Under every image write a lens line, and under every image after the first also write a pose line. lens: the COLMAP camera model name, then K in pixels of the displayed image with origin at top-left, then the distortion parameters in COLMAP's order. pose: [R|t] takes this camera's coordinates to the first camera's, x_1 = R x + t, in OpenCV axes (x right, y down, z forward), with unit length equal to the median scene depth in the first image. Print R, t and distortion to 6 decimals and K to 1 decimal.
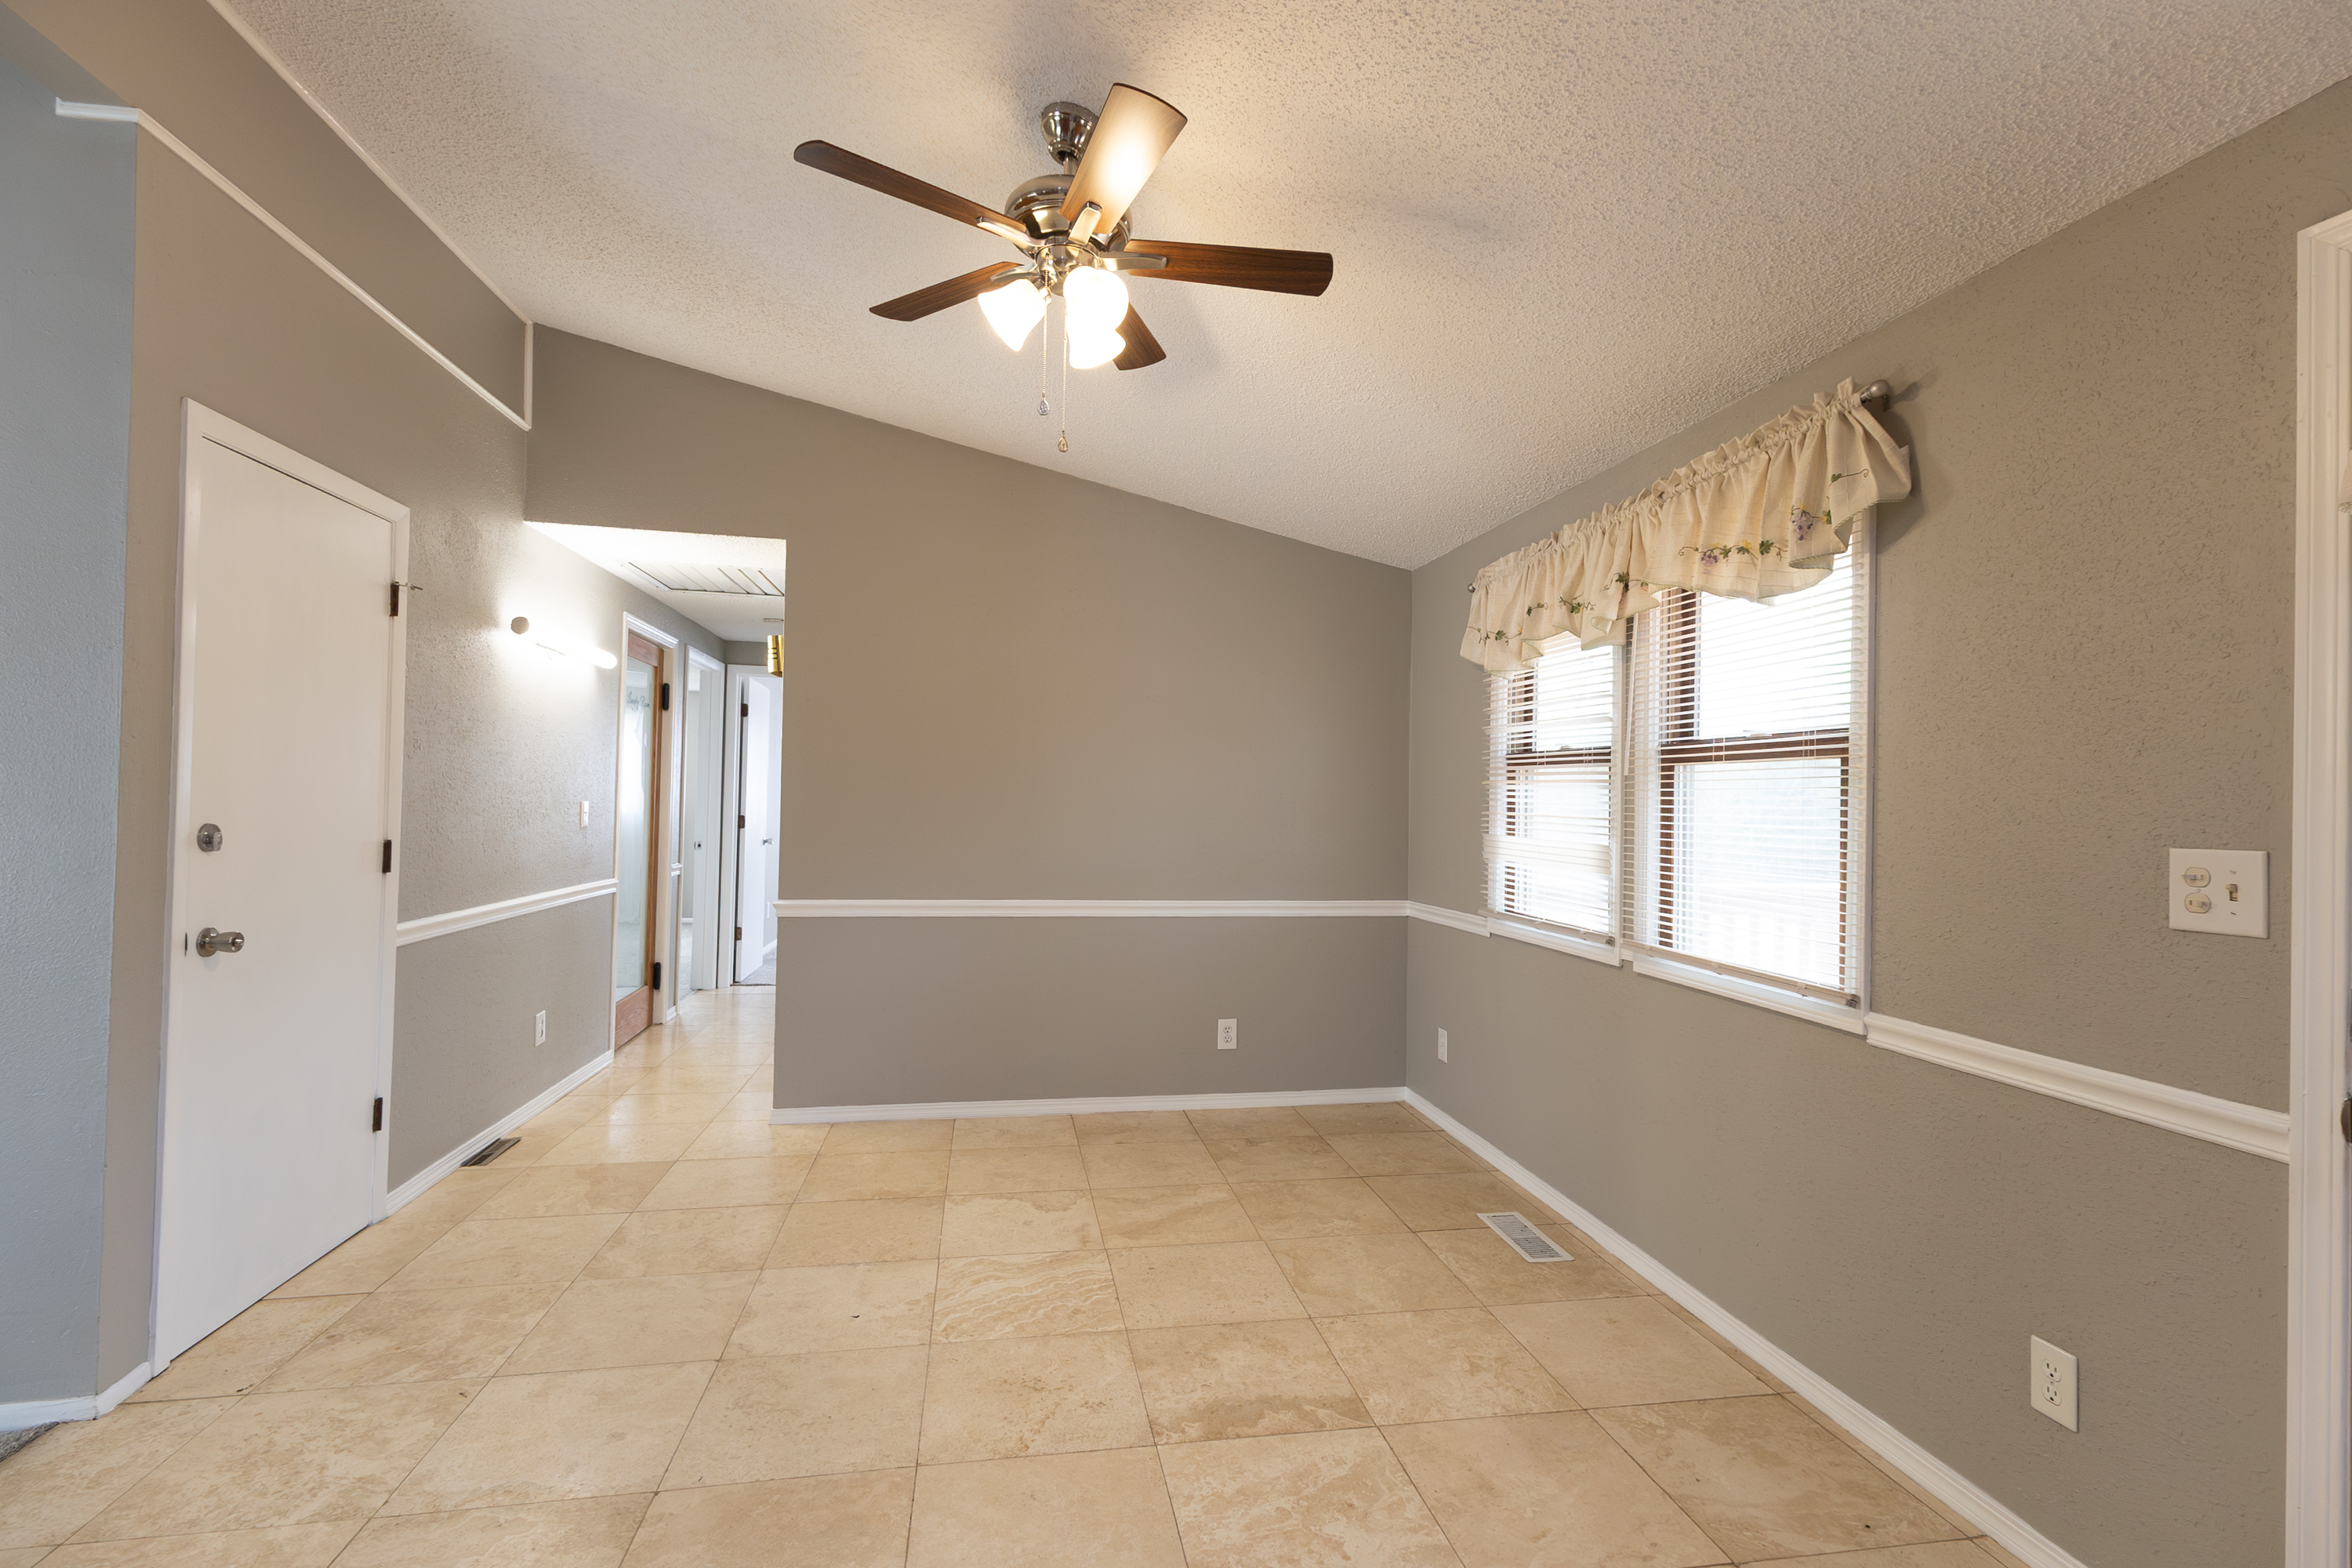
lens RADIAL K [[1067.3, 0, 1181.3], [0, 1067.3, 785.8], [0, 0, 1]] dist [0.033262, -0.011765]
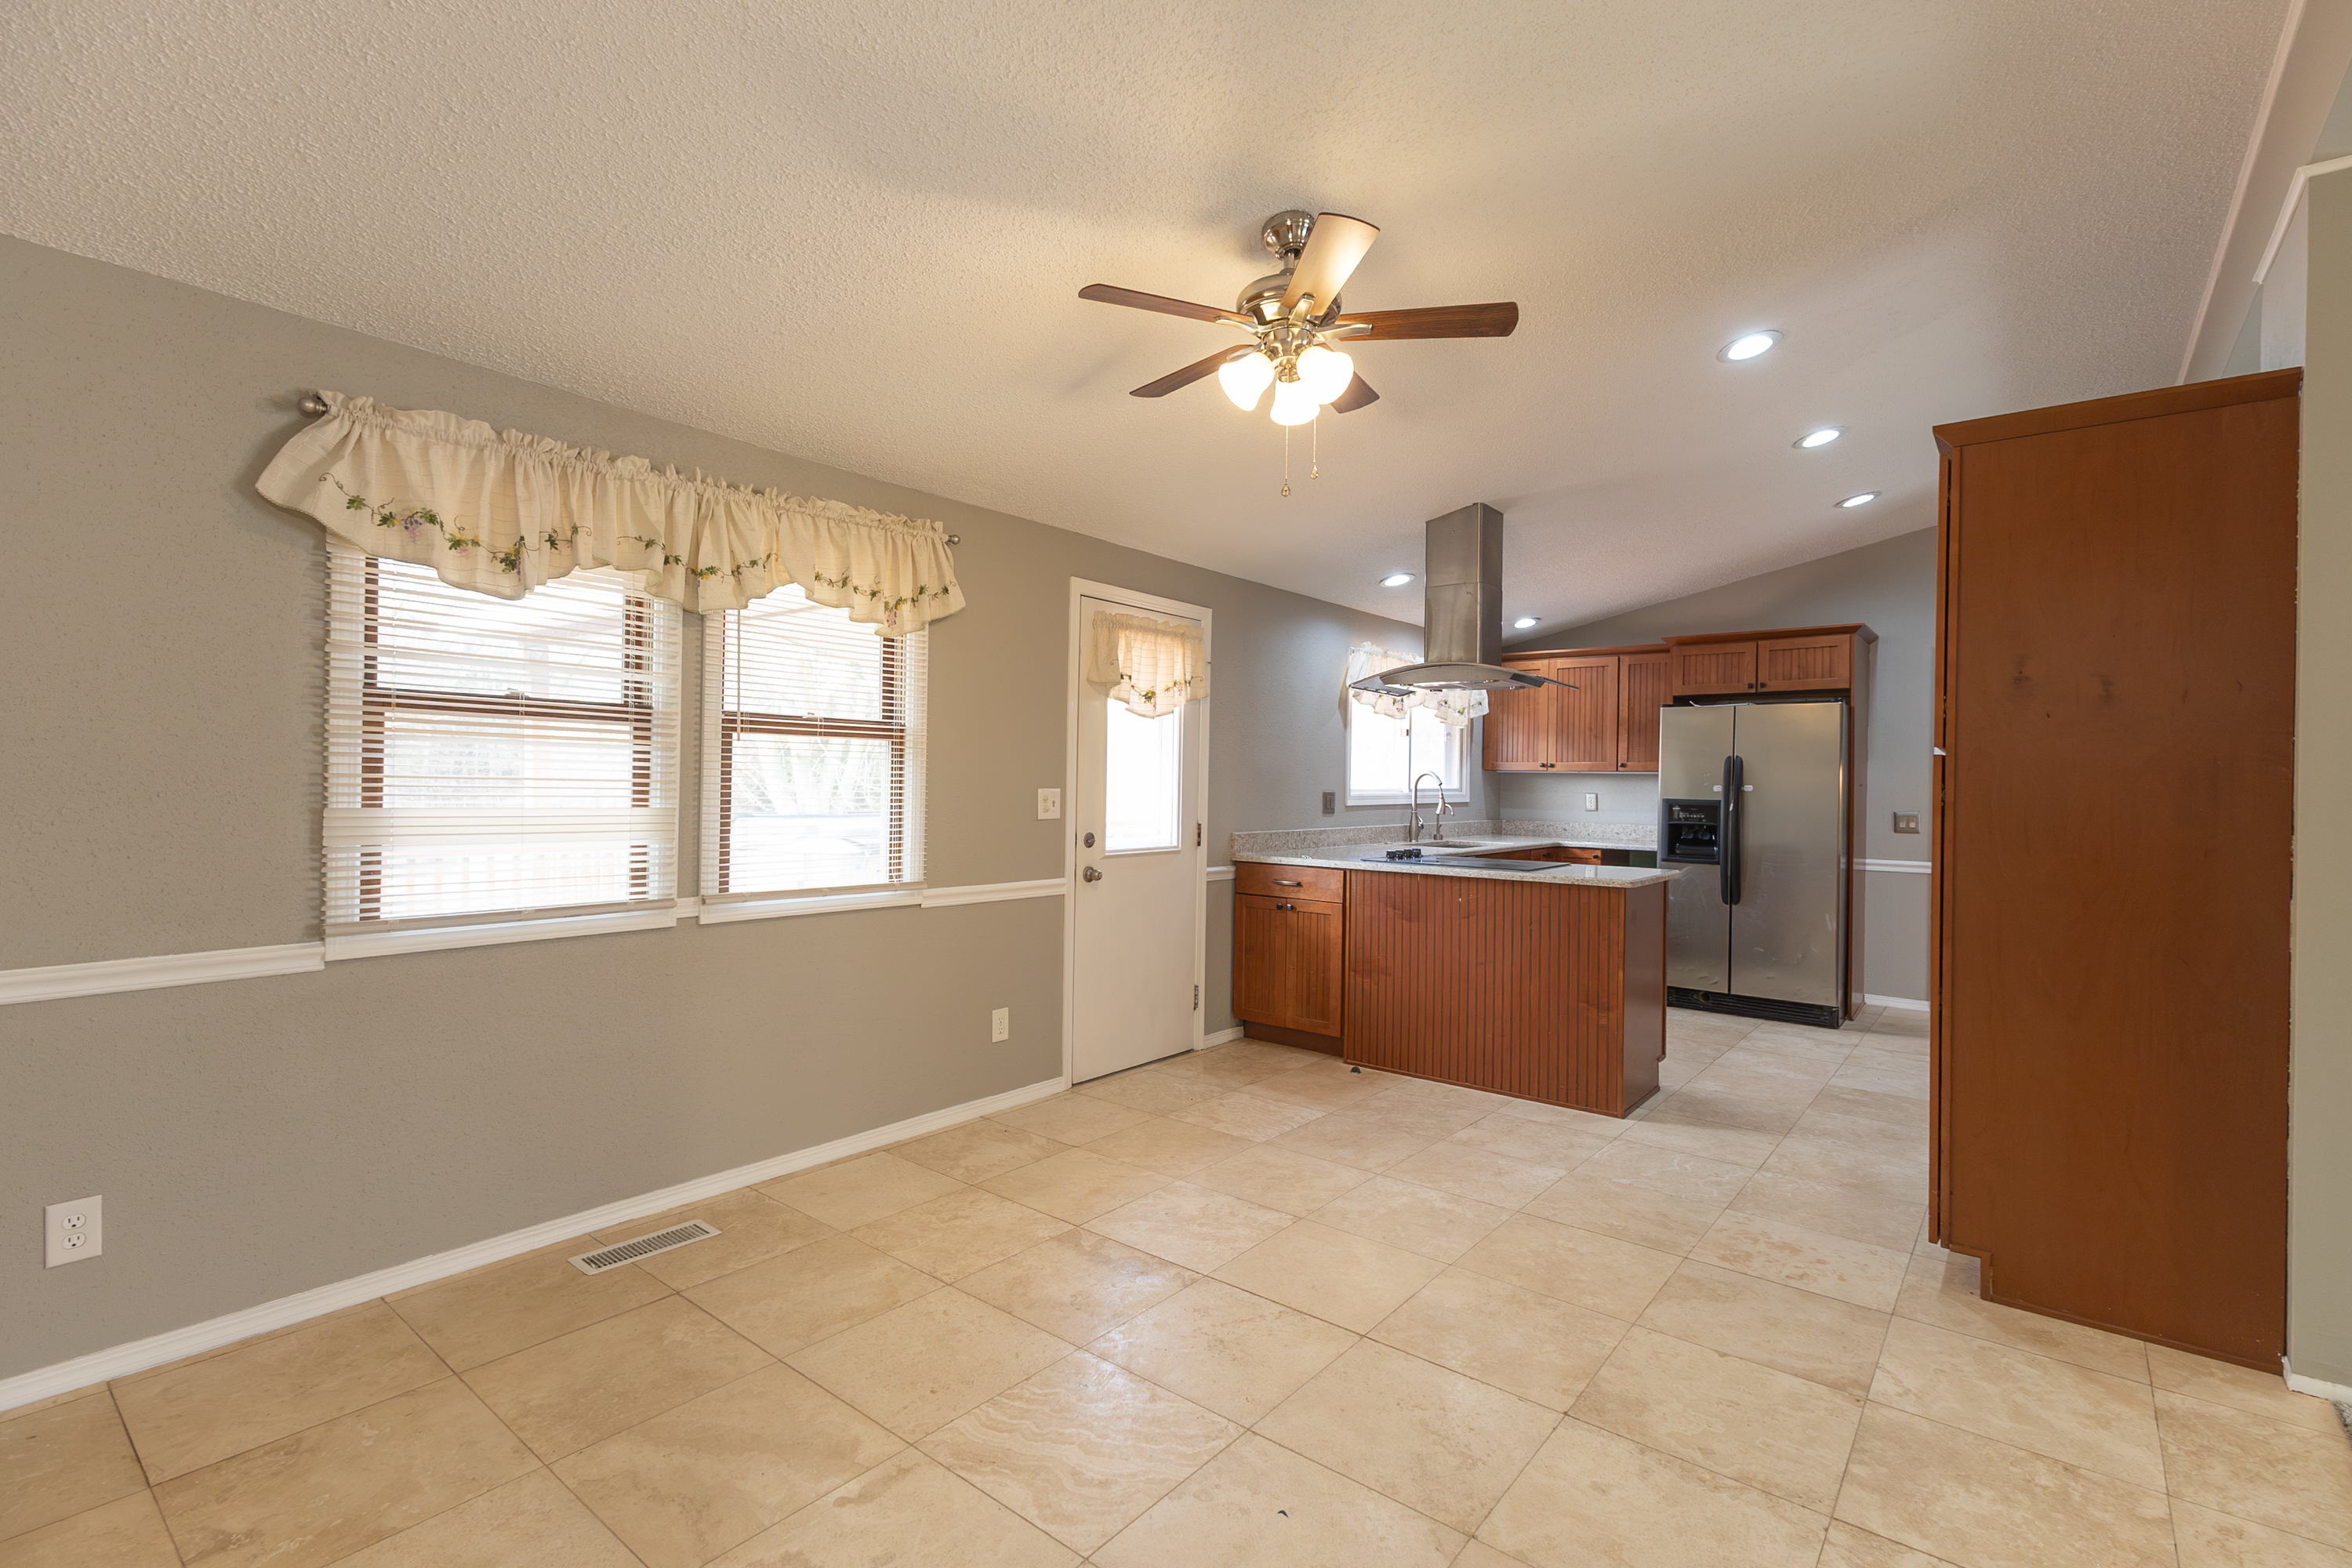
lens RADIAL K [[1067.3, 0, 1181.3], [0, 1067.3, 785.8], [0, 0, 1]] dist [0.033262, -0.011765]
pose [[-0.654560, -0.032529, 0.755310, -0.771977], [-0.039067, 0.999194, 0.009177, 0.008926], [-0.755000, -0.023500, -0.655304, 1.510793]]
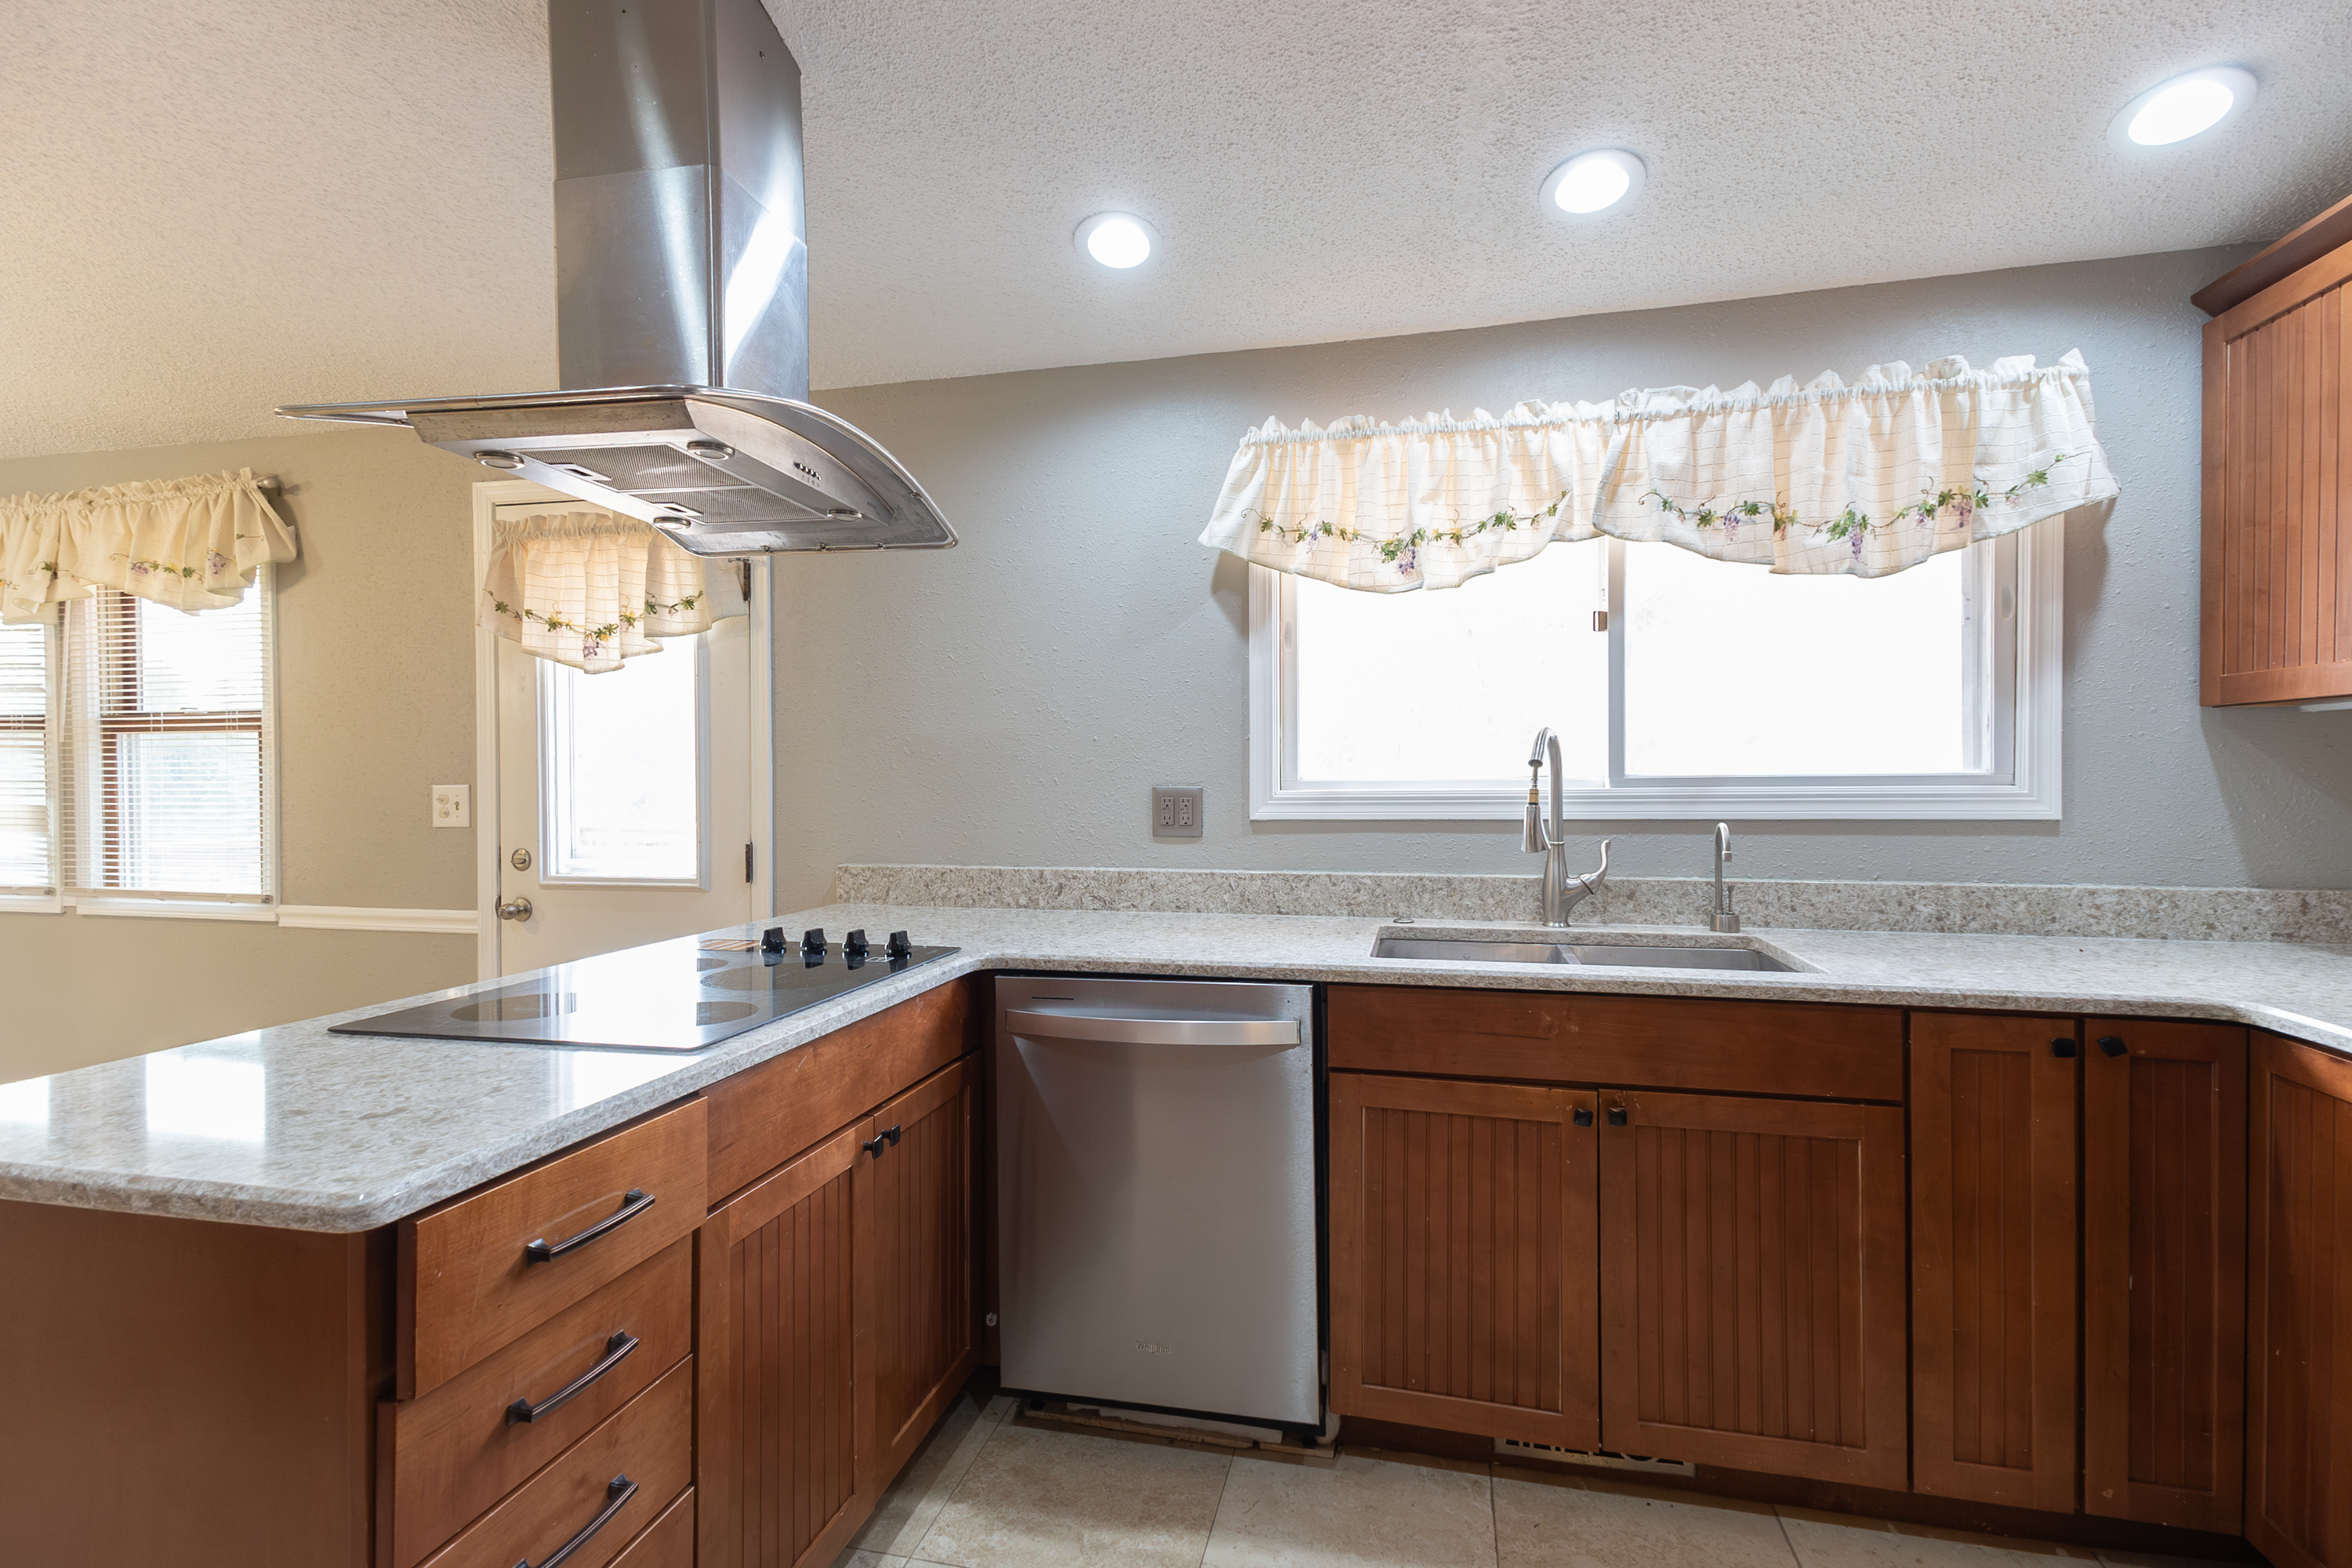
lens RADIAL K [[1067.3, 0, 1181.3], [0, 1067.3, 785.8], [0, 0, 1]] dist [0.033262, -0.011765]
pose [[0.397158, -0.032316, 0.917181, -0.191053], [-0.001015, 0.999364, 0.035652, -0.006279], [-0.917750, -0.015091, 0.396872, -0.596212]]
